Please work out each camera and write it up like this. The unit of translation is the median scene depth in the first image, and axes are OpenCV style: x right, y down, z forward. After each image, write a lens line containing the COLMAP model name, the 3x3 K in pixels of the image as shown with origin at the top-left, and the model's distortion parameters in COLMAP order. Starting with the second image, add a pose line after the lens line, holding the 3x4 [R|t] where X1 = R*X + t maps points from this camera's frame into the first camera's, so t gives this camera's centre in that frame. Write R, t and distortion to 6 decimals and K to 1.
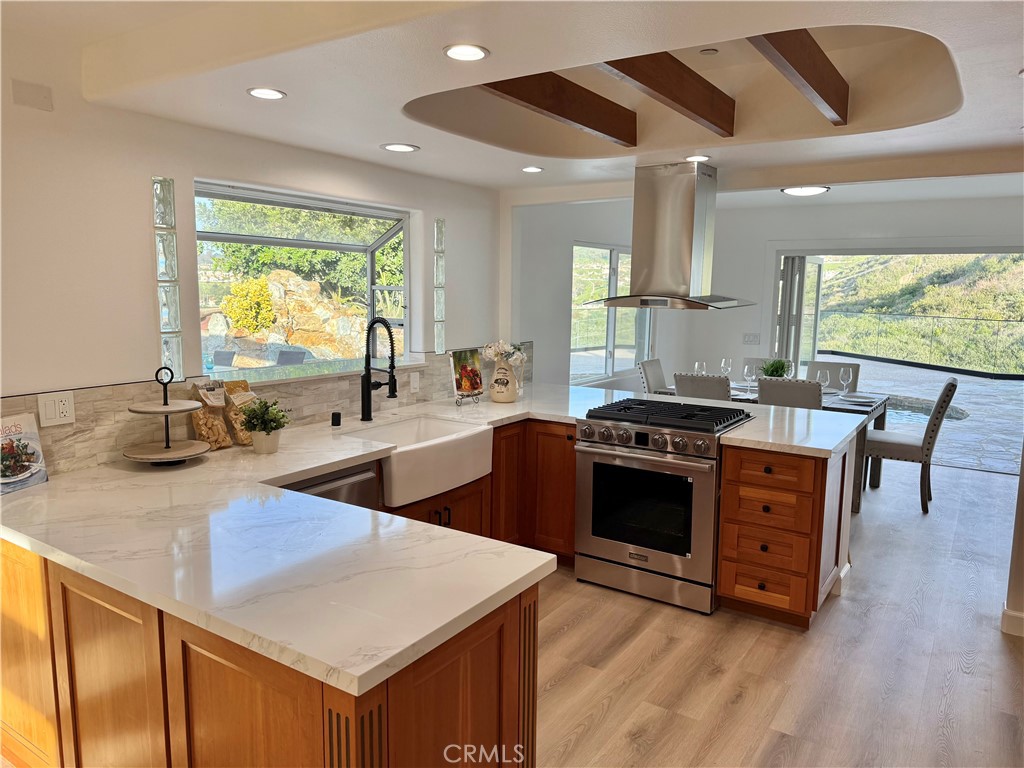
lens RADIAL K [[716.6, 0, 510.7], [0, 716.6, 385.7], [0, 0, 1]] dist [0.109152, -0.149234]
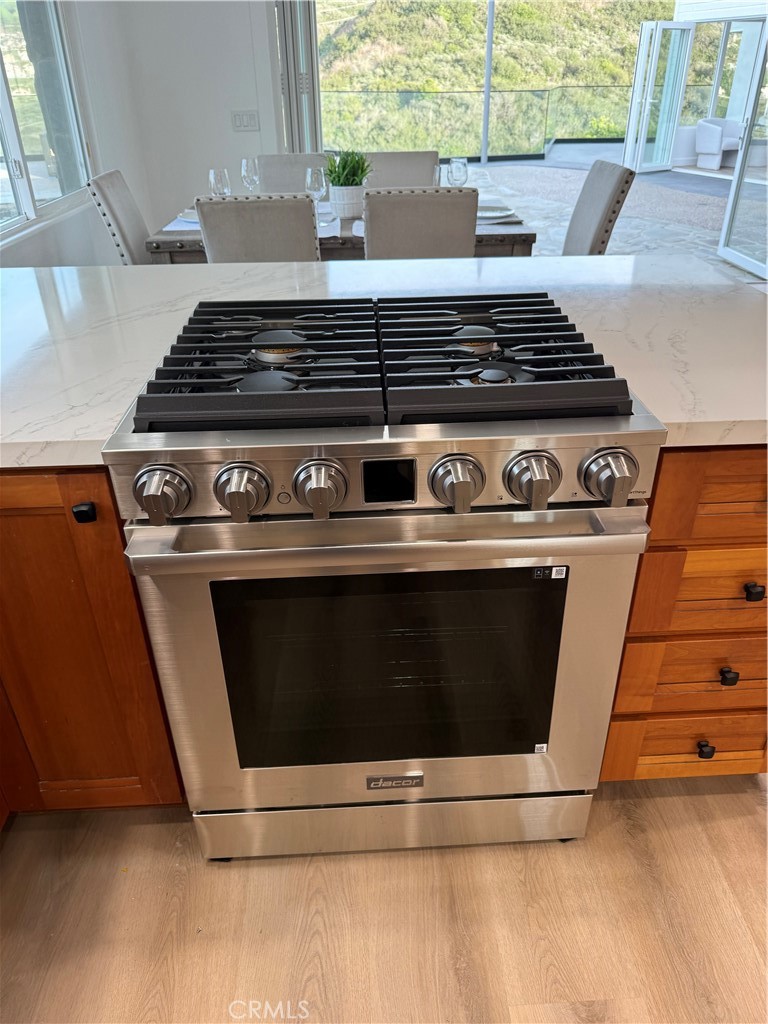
lens RADIAL K [[716.6, 0, 390.7], [0, 716.6, 506.0], [0, 0, 1]] dist [0.109152, -0.149234]
pose [[0.802583, -0.323710, 0.501070, 0.033618], [0.104805, 0.903412, 0.415768, -0.025264], [-0.587261, -0.281174, 0.758990, 0.626521]]
